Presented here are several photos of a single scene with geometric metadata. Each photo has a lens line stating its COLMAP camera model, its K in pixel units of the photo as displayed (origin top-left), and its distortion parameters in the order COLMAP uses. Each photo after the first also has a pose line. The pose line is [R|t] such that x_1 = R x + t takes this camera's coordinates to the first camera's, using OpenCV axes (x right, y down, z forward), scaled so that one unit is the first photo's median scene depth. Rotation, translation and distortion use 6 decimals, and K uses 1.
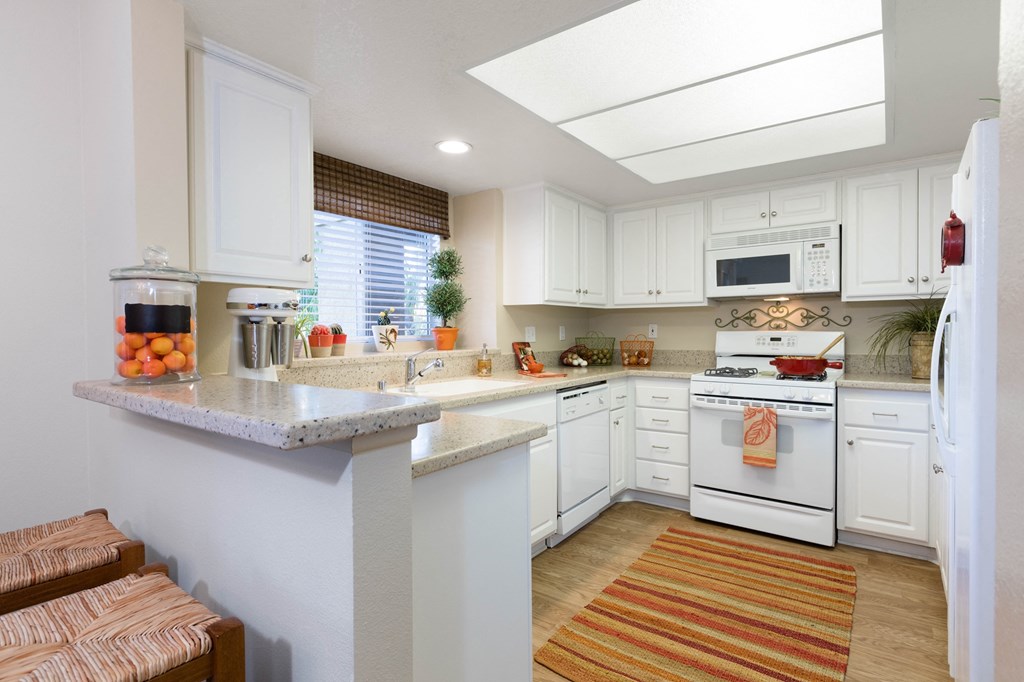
lens RADIAL K [[523.3, 0, 512.7], [0, 523.3, 338.0], [0, 0, 1]] dist [0.003777, 0.000285]
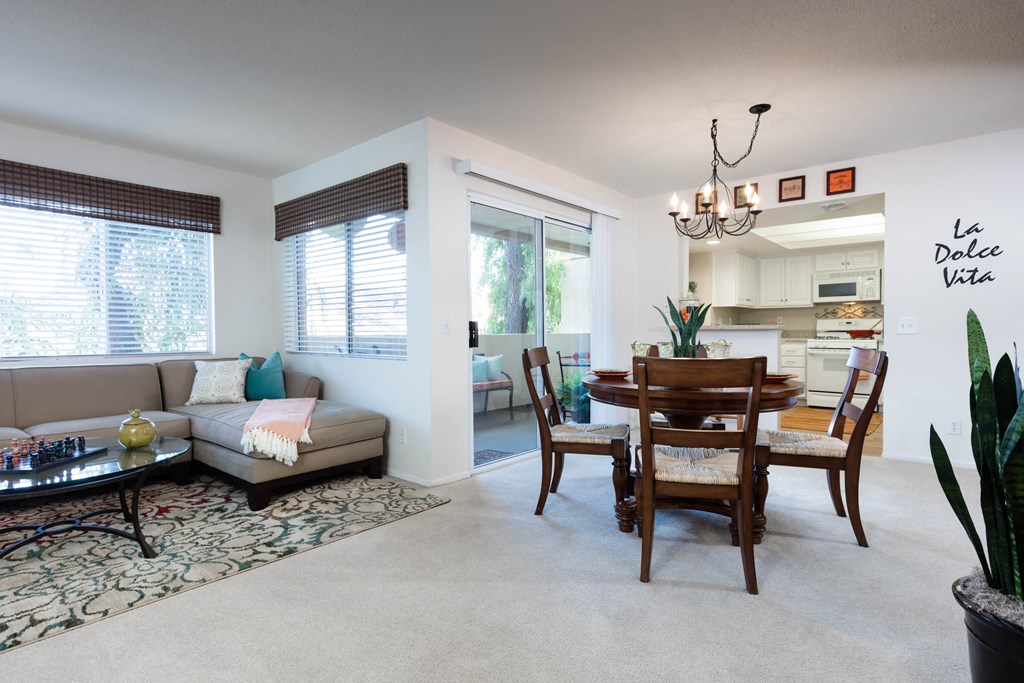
lens RADIAL K [[523.3, 0, 511.3], [0, 523.3, 341.7], [0, 0, 1]] dist [0.003777, 0.000285]
pose [[0.996816, 0.002537, -0.079696, -0.672642], [-0.002120, 0.999984, 0.005325, 0.069254], [0.079708, -0.005139, 0.996805, -1.192072]]
